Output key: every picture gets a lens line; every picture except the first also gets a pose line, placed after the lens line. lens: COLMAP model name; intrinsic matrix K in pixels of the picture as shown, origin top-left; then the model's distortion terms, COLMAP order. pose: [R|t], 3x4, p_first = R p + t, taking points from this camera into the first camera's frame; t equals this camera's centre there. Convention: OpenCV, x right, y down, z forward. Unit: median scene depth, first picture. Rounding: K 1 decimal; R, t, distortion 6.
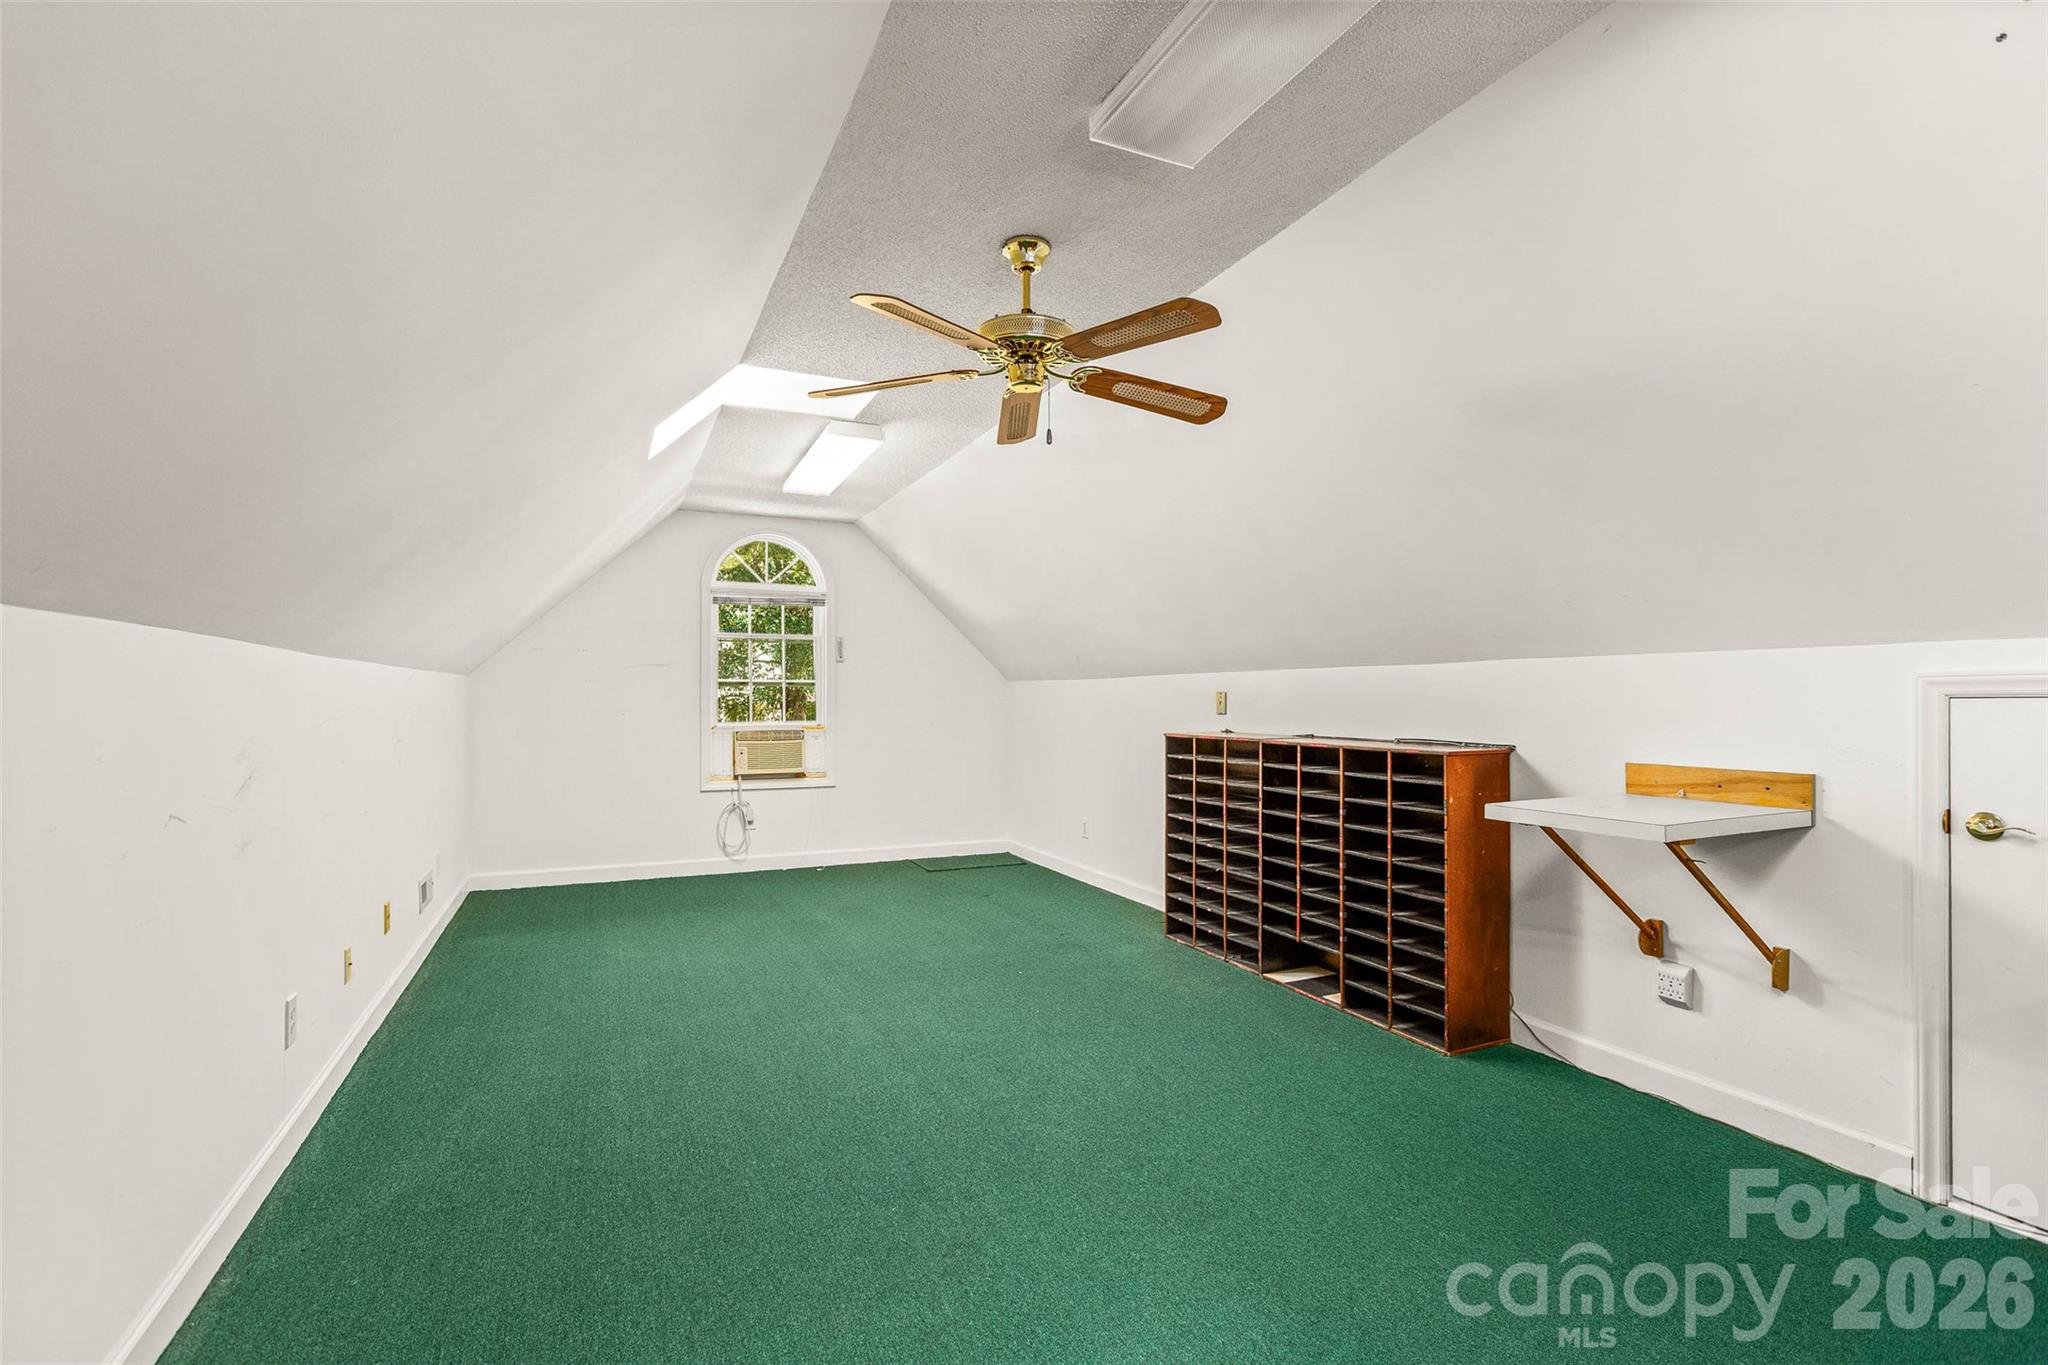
lens RADIAL K [[949.2, 0, 1040.2], [0, 949.2, 689.0], [0, 0, 1]] dist [0.008476, -0.002121]
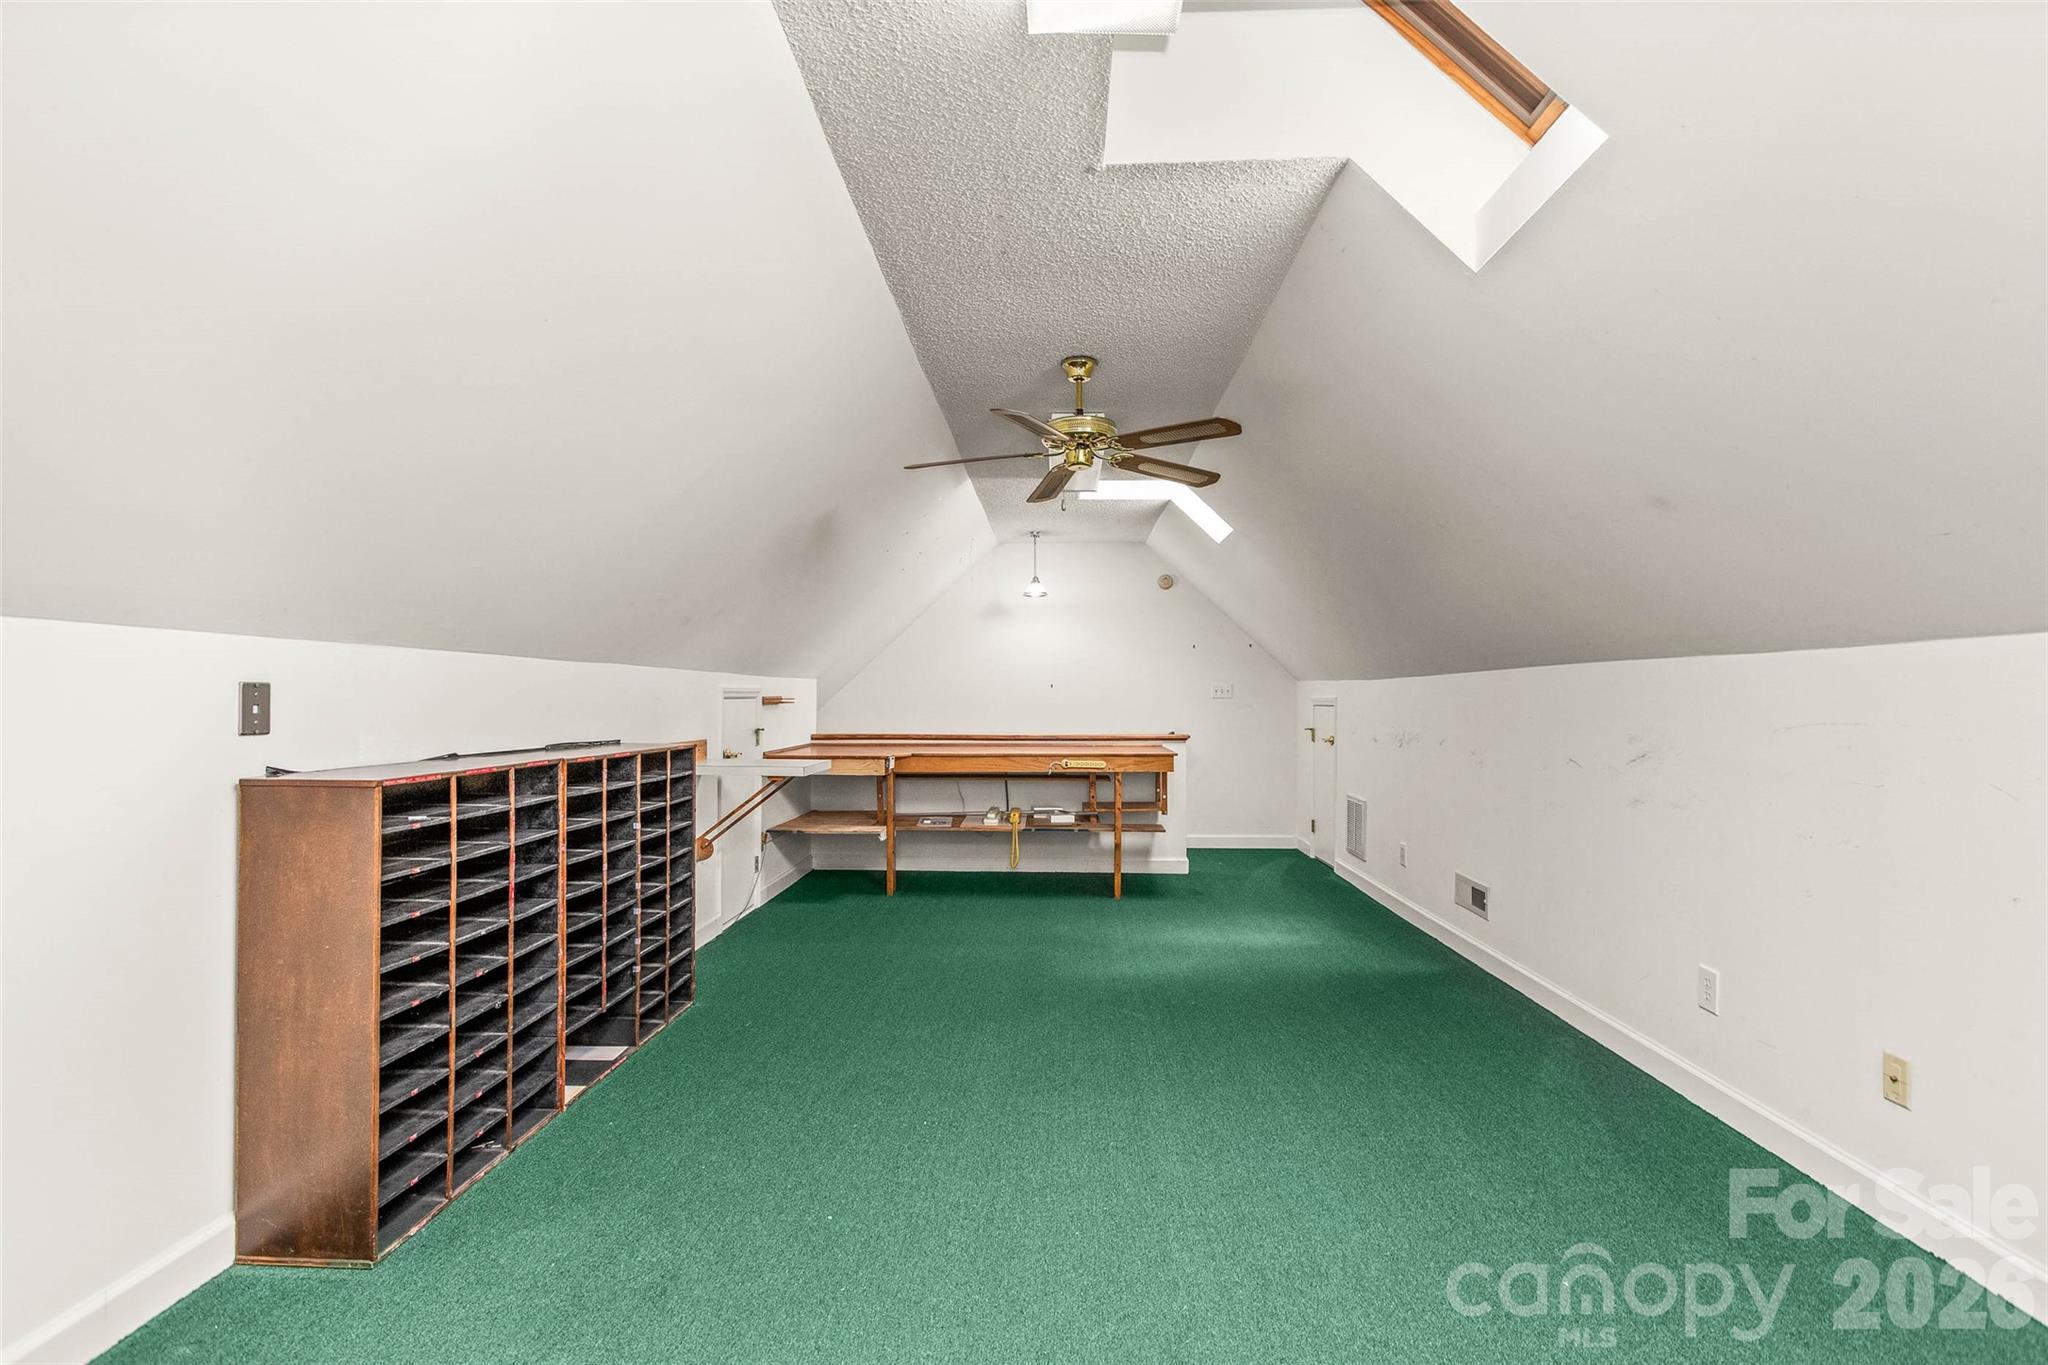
lens RADIAL K [[949.2, 0, 1036.5], [0, 949.2, 692.9], [0, 0, 1]] dist [0.008476, -0.002121]
pose [[-0.891163, 0.007493, 0.453621, -0.352817], [-0.000753, 0.999838, -0.017995, 0.019931], [-0.453682, -0.016378, -0.891013, 1.379381]]
